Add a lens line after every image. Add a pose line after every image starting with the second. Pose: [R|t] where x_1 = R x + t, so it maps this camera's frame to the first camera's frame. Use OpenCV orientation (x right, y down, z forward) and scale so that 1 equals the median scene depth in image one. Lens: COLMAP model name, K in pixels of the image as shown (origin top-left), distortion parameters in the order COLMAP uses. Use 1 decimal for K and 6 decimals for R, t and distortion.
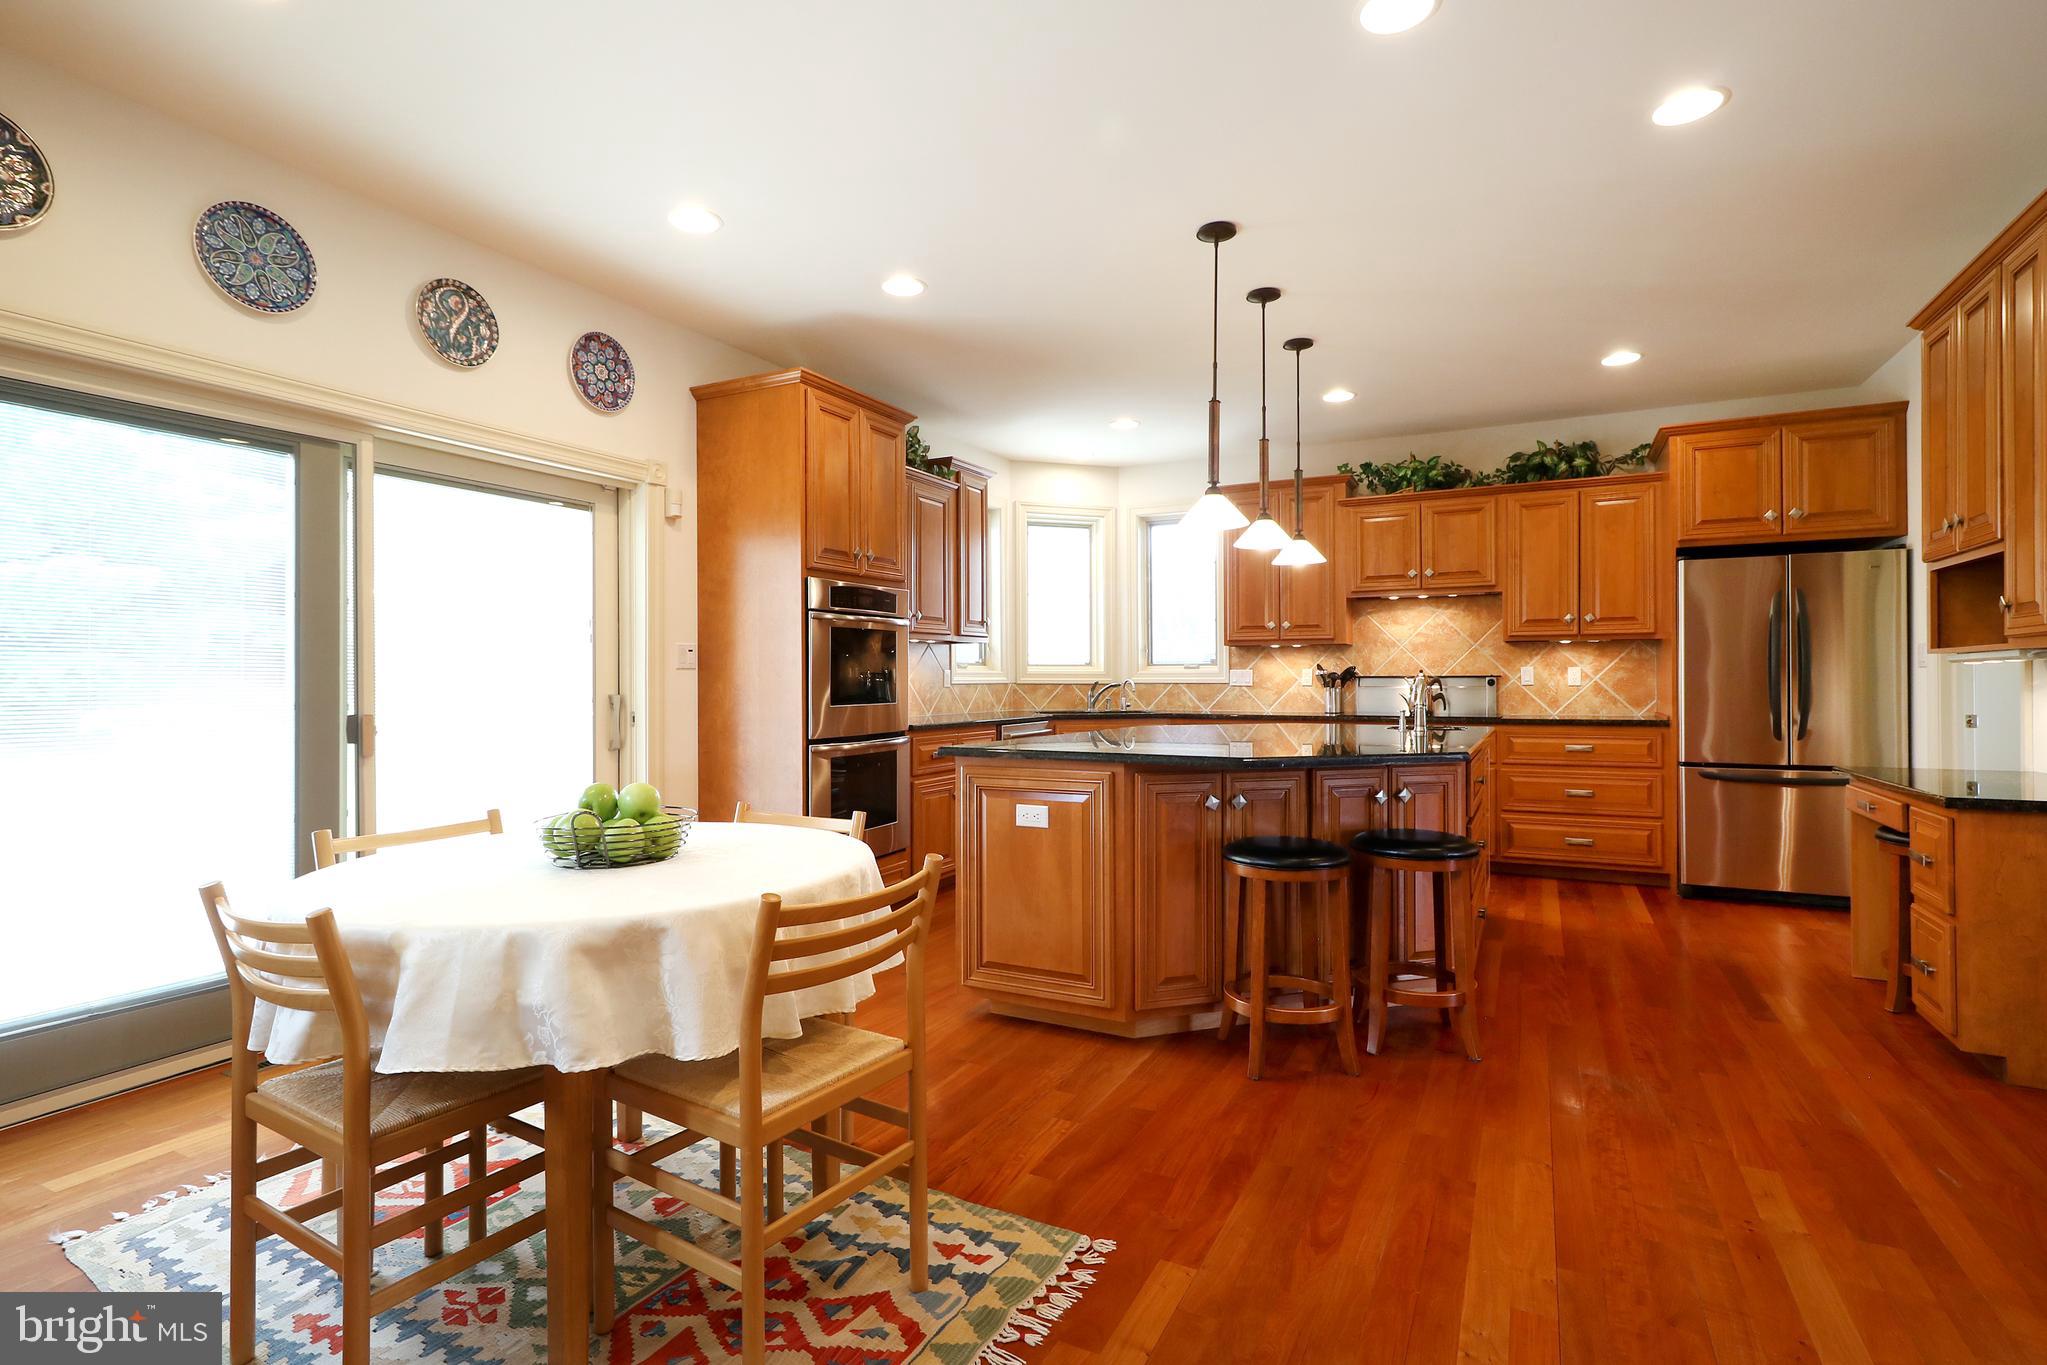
lens RADIAL K [[985.8, 0, 1021.7], [0, 985.8, 674.5], [0, 0, 1]] dist [0.010180, -0.003443]
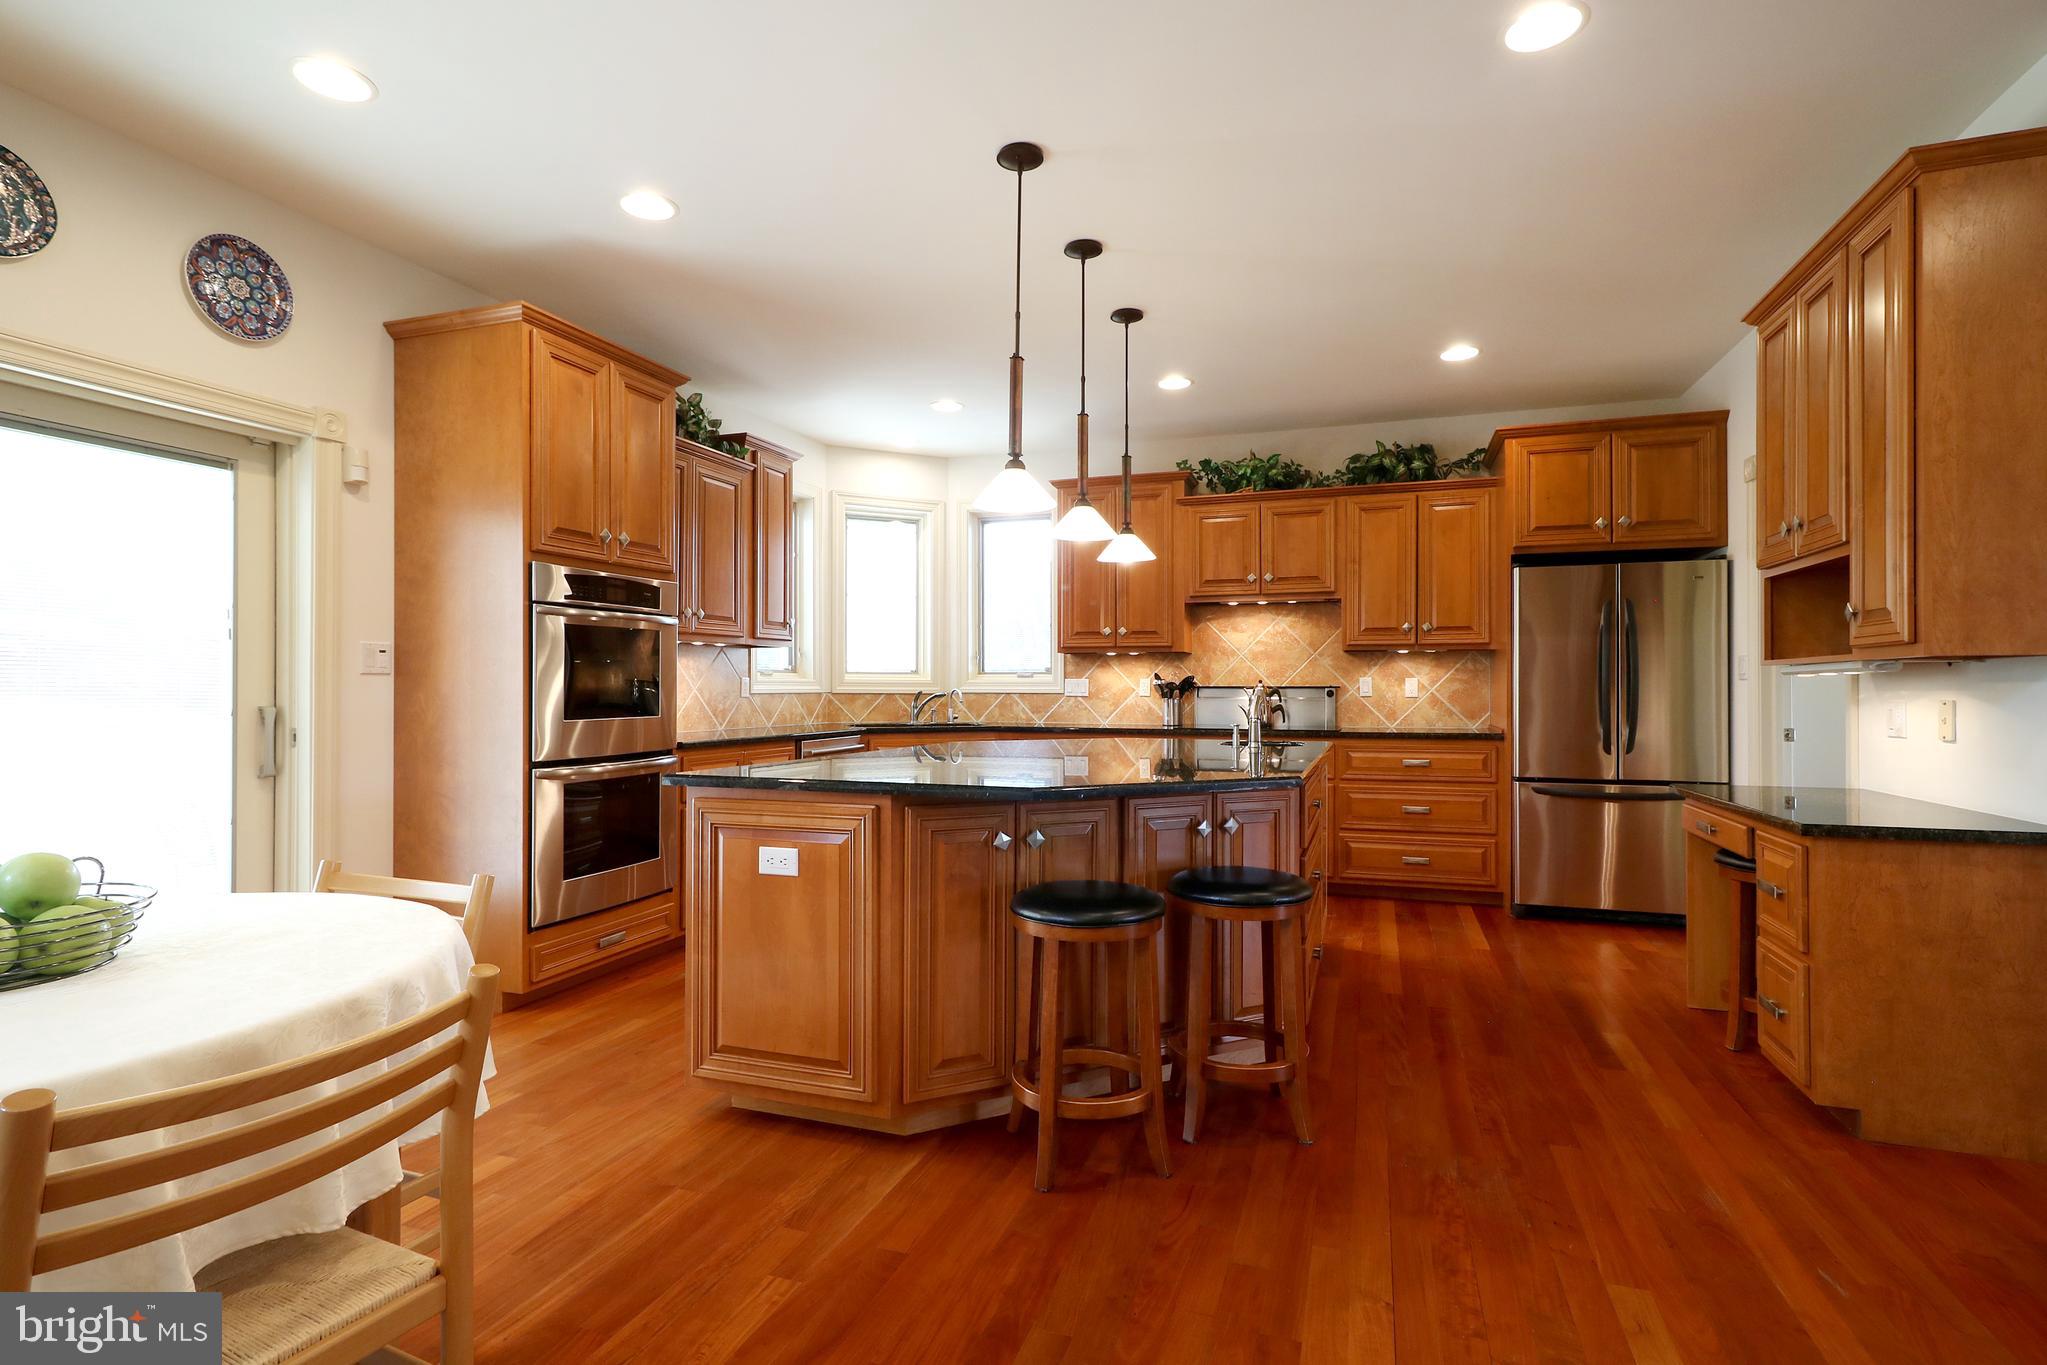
lens RADIAL K [[989.6, 0, 1025.2], [0, 989.6, 681.7], [0, 0, 1]] dist [0.003798, 0.000552]
pose [[0.989920, 0.004962, 0.141542, 0.055403], [-0.004689, 0.999986, -0.002266, 0.000073], [-0.141552, 0.001579, 0.989930, 0.109370]]
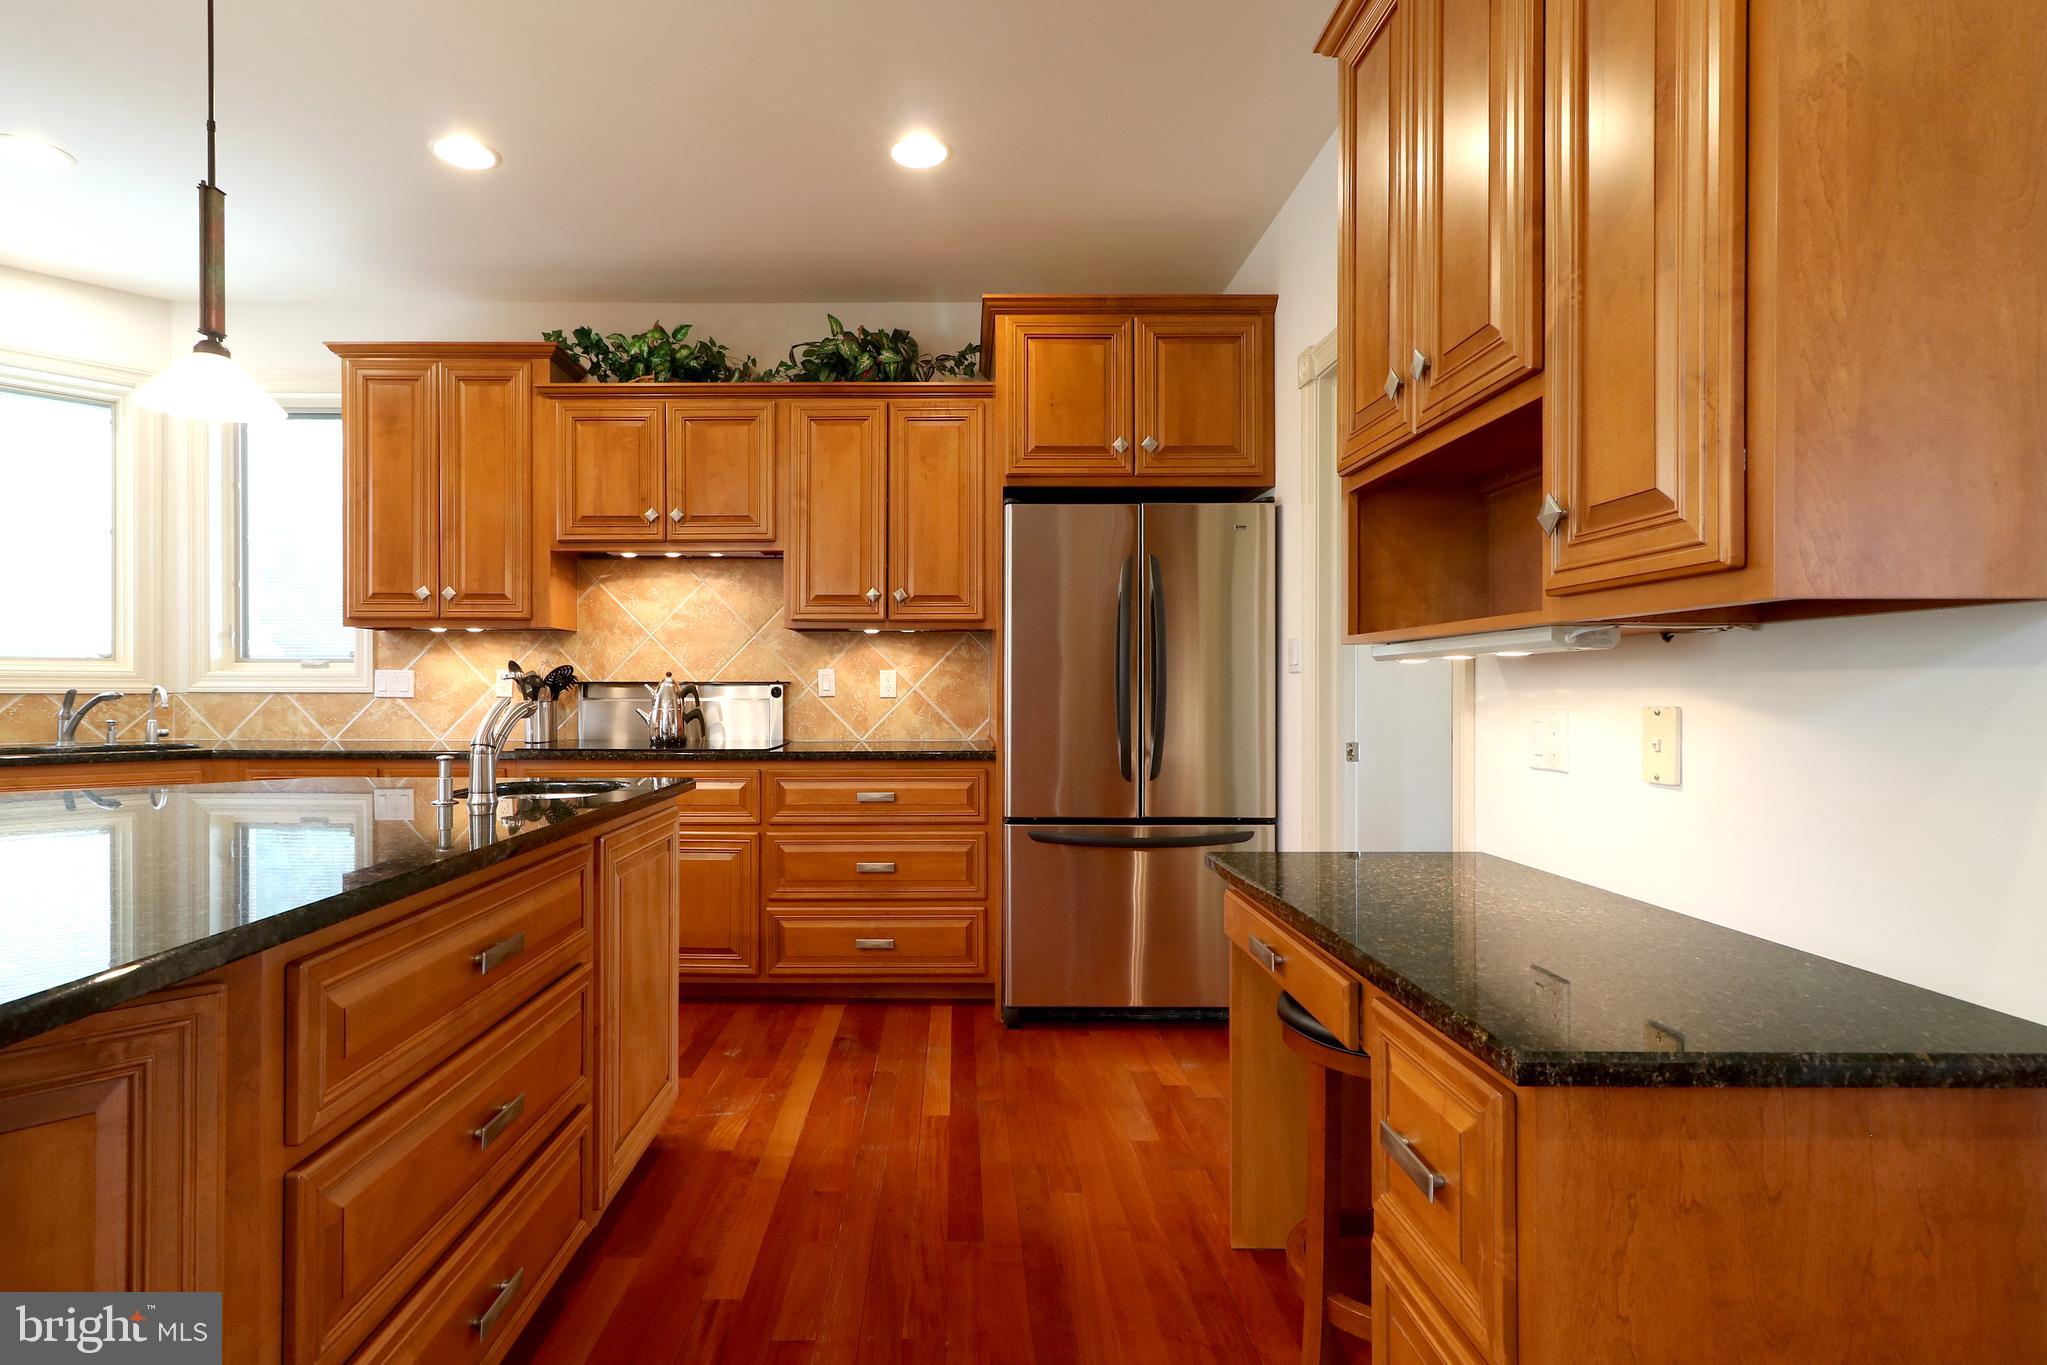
lens RADIAL K [[989.6, 0, 956.3], [0, 989.6, 684.5], [0, 0, 1]] dist [0.003798, 0.000552]
pose [[0.889652, 0.004882, 0.456613, 0.327240], [-0.006184, 0.999980, 0.001359, 0.001243], [-0.456597, -0.004033, 0.889664, 0.421691]]
